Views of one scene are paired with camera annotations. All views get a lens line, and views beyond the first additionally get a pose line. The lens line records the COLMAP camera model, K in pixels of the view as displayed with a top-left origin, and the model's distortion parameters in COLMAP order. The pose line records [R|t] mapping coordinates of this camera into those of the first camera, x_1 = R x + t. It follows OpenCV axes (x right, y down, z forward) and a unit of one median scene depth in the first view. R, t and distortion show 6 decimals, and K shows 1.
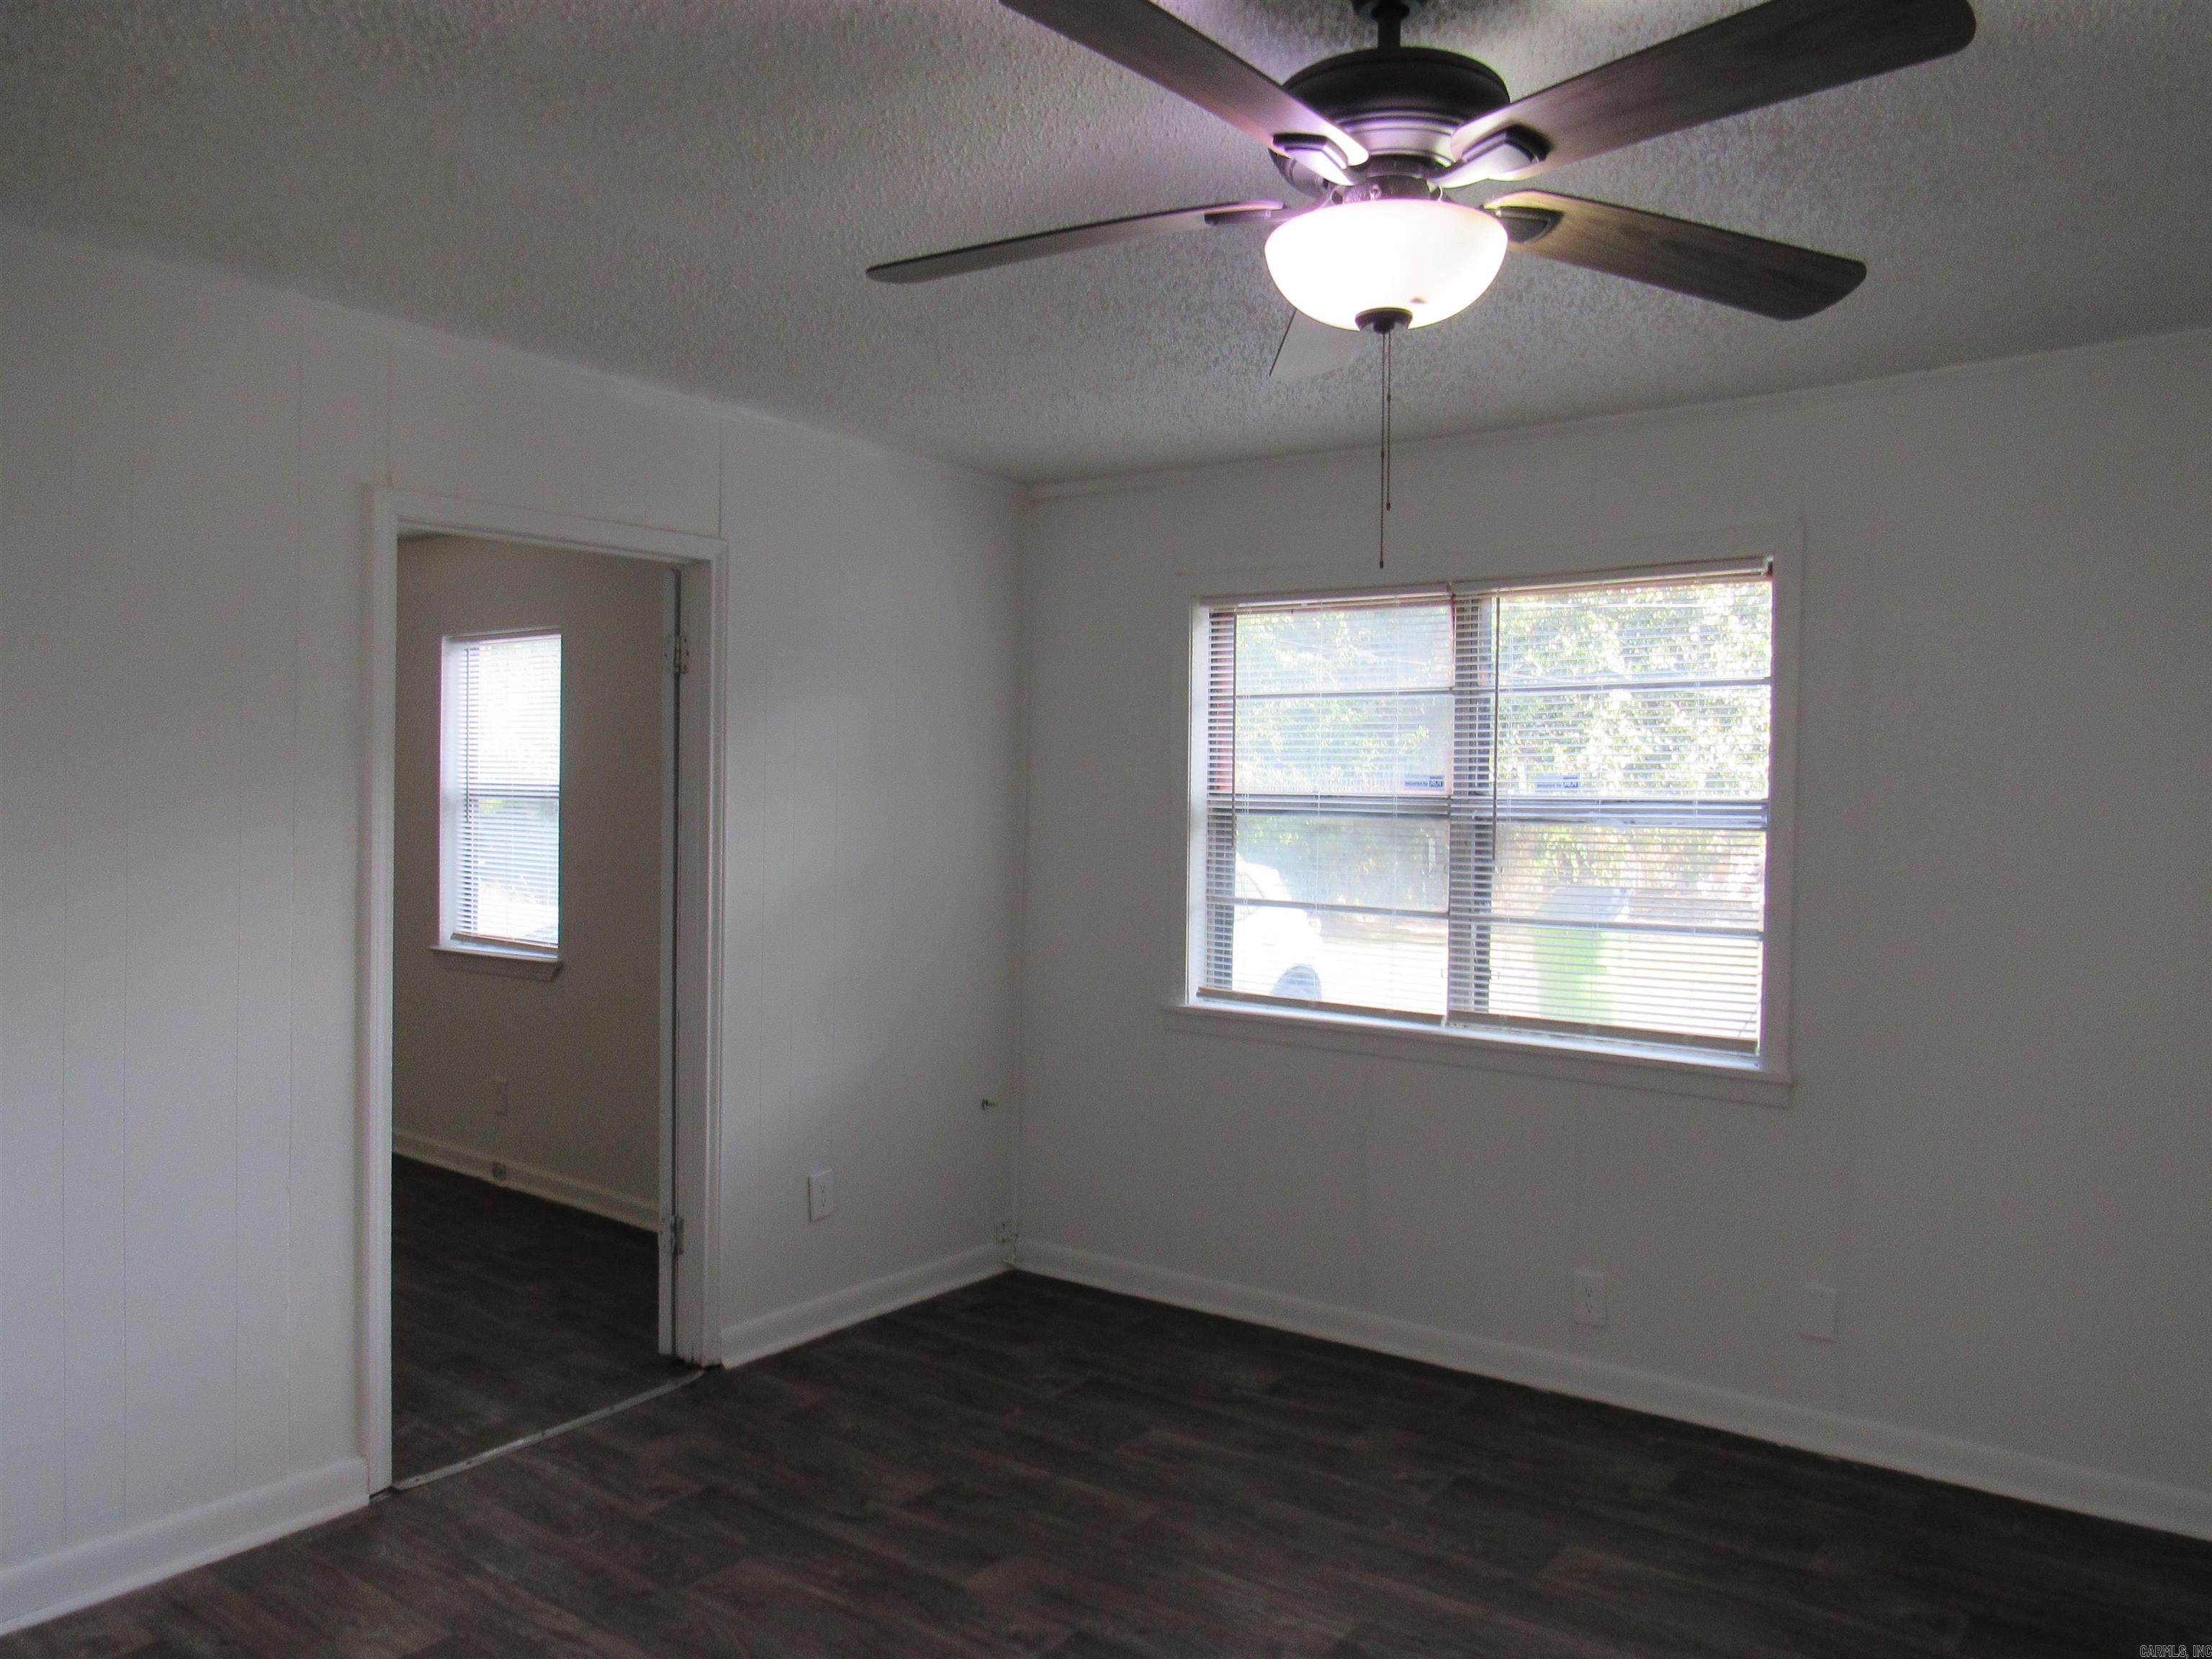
lens RADIAL K [[1584.5, 0, 1112.1], [0, 1584.5, 837.5], [0, 0, 1]] dist [-0.021113, -0.001630]
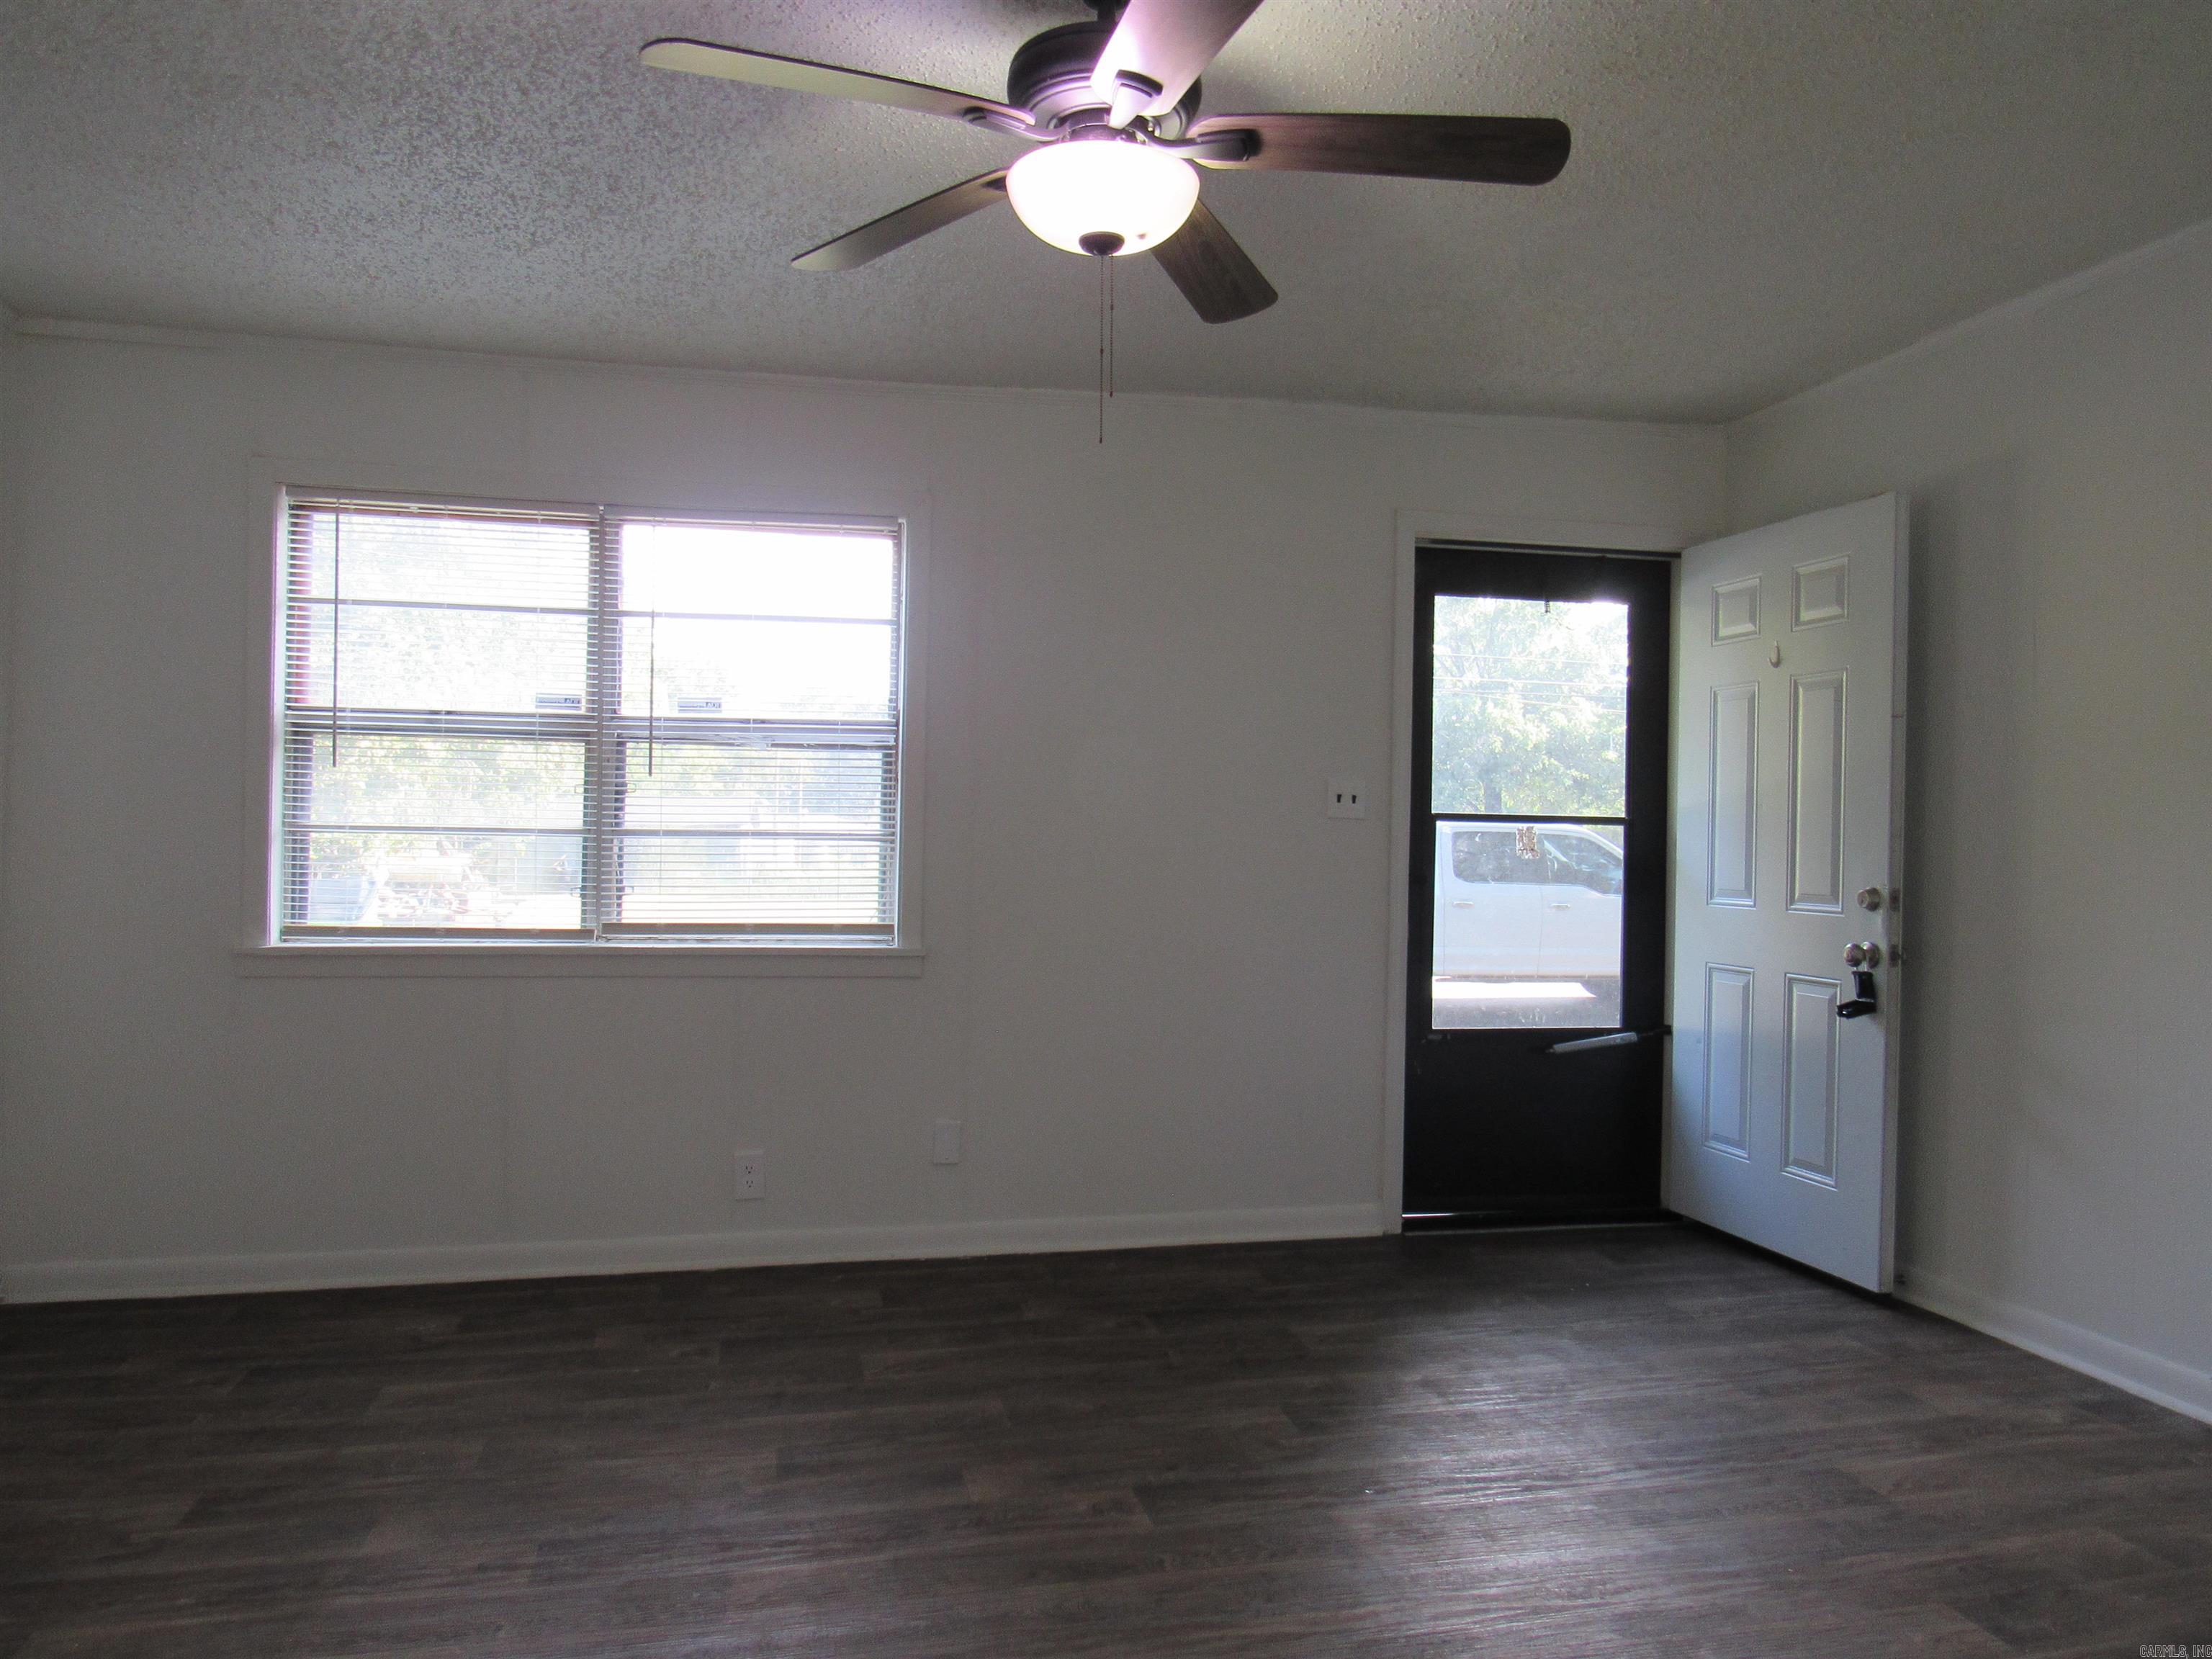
lens RADIAL K [[1584.5, 0, 1113.8], [0, 1584.5, 830.1], [0, 0, 1]] dist [-0.021113, -0.001630]
pose [[0.661044, -0.004505, 0.750333, -0.341260], [0.015671, 0.999847, -0.007804, 0.064307], [-0.750183, 0.016917, 0.661014, 0.081754]]
